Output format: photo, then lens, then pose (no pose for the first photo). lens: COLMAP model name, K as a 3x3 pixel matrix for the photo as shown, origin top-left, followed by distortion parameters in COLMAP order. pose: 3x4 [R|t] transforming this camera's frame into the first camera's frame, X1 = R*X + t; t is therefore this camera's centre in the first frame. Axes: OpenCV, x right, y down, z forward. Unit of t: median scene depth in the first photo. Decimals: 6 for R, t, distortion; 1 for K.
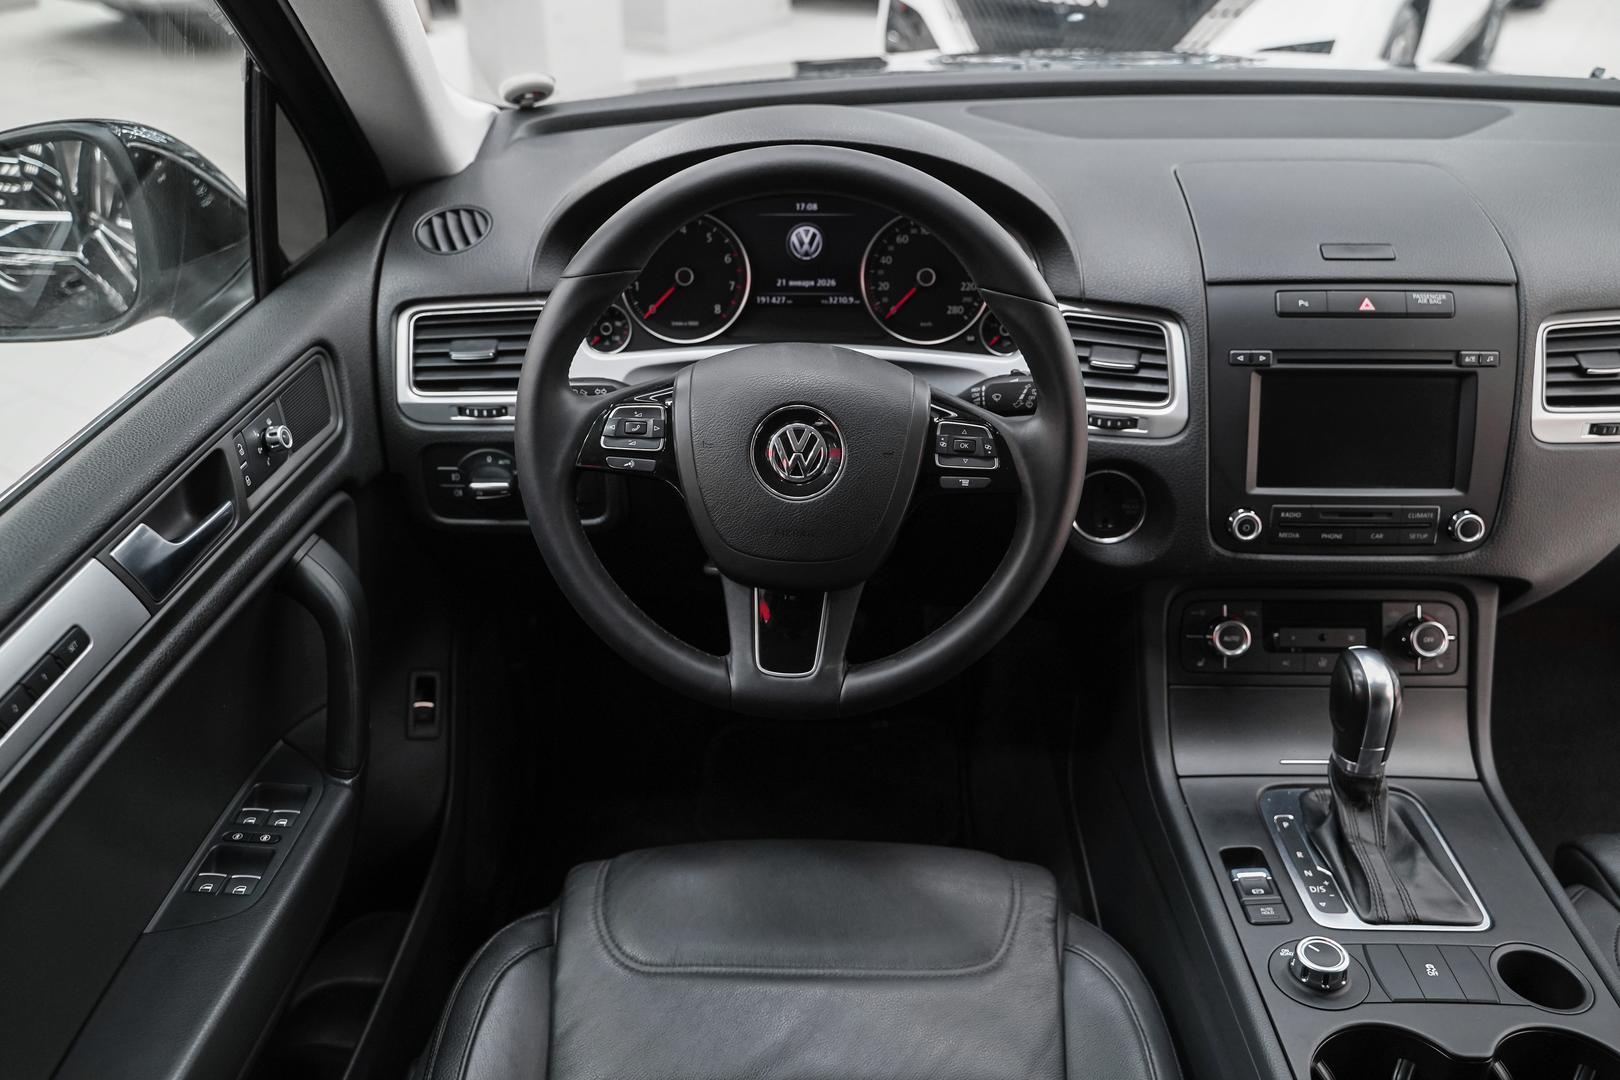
lens RADIAL K [[1313.1, 0, 810.0], [0, 1313.1, 540.0], [0, 0, 1]] dist [0.002011, 0.001662]
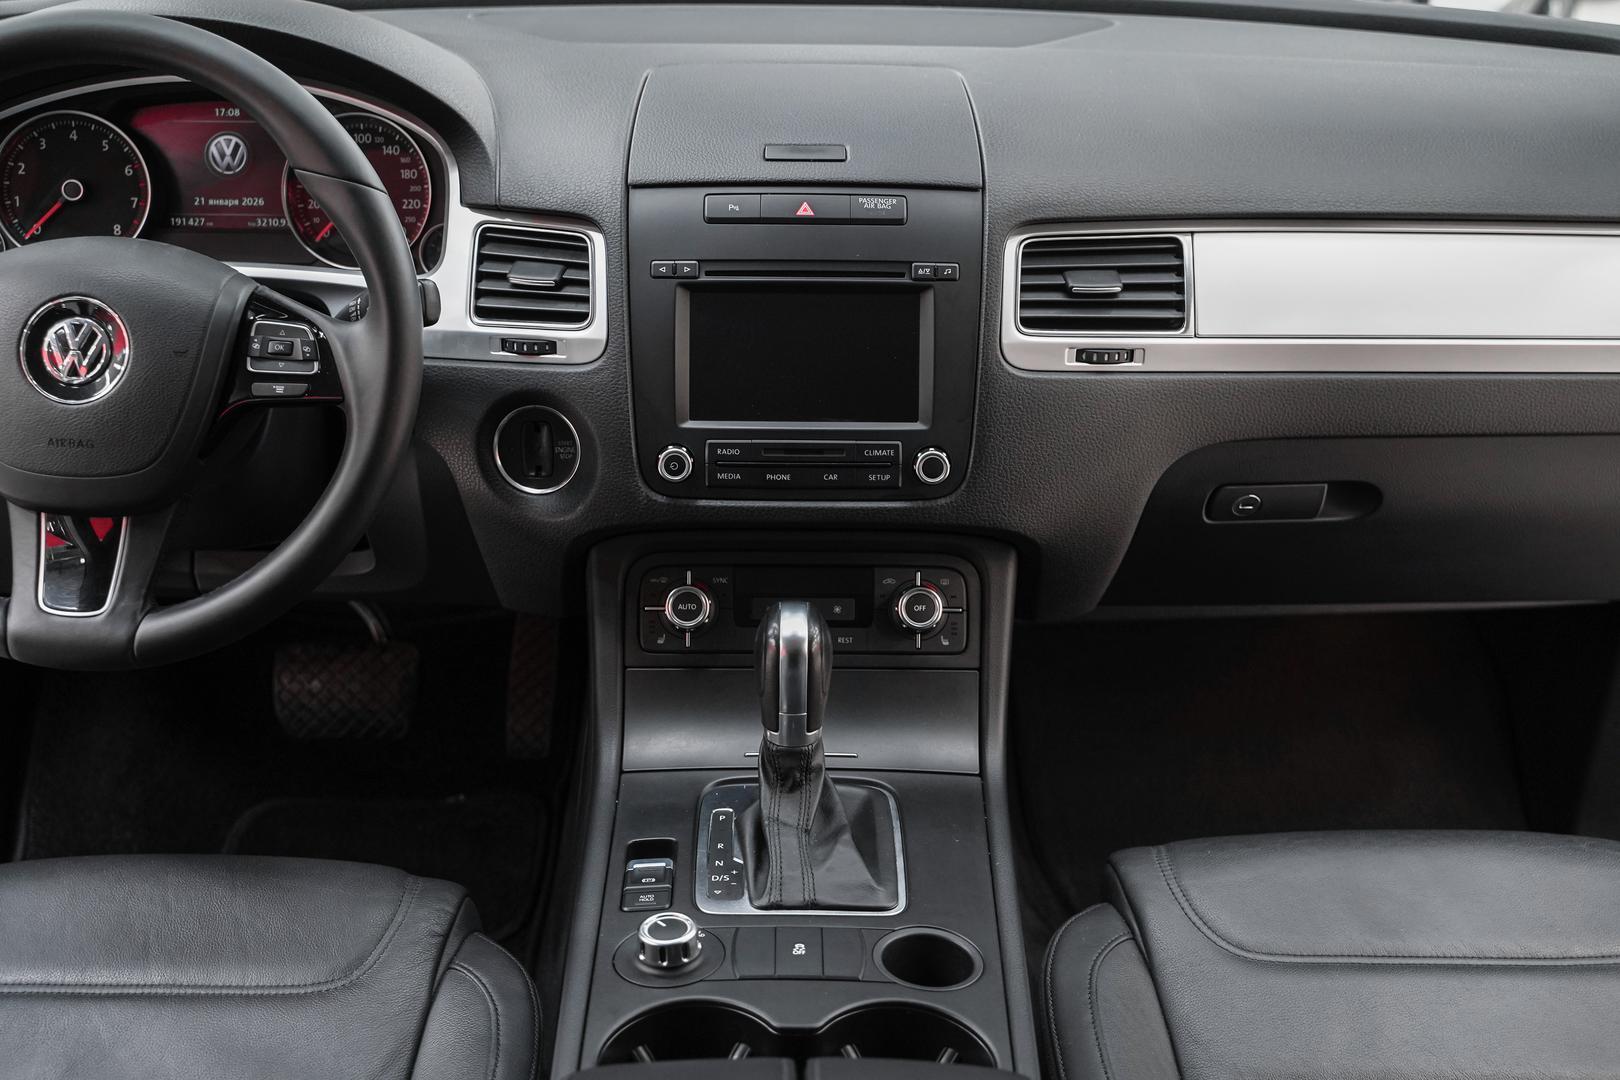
lens RADIAL K [[1861.9, 0, 810.0], [0, 1861.9, 540.0], [0, 0, 1]] dist [0.012698, -0.025976]
pose [[0.999727, 0.002103, 0.023269, 0.391883], [0.000158, 0.995308, -0.096756, 0.155737], [-0.023363, 0.096734, 0.995036, -0.203735]]
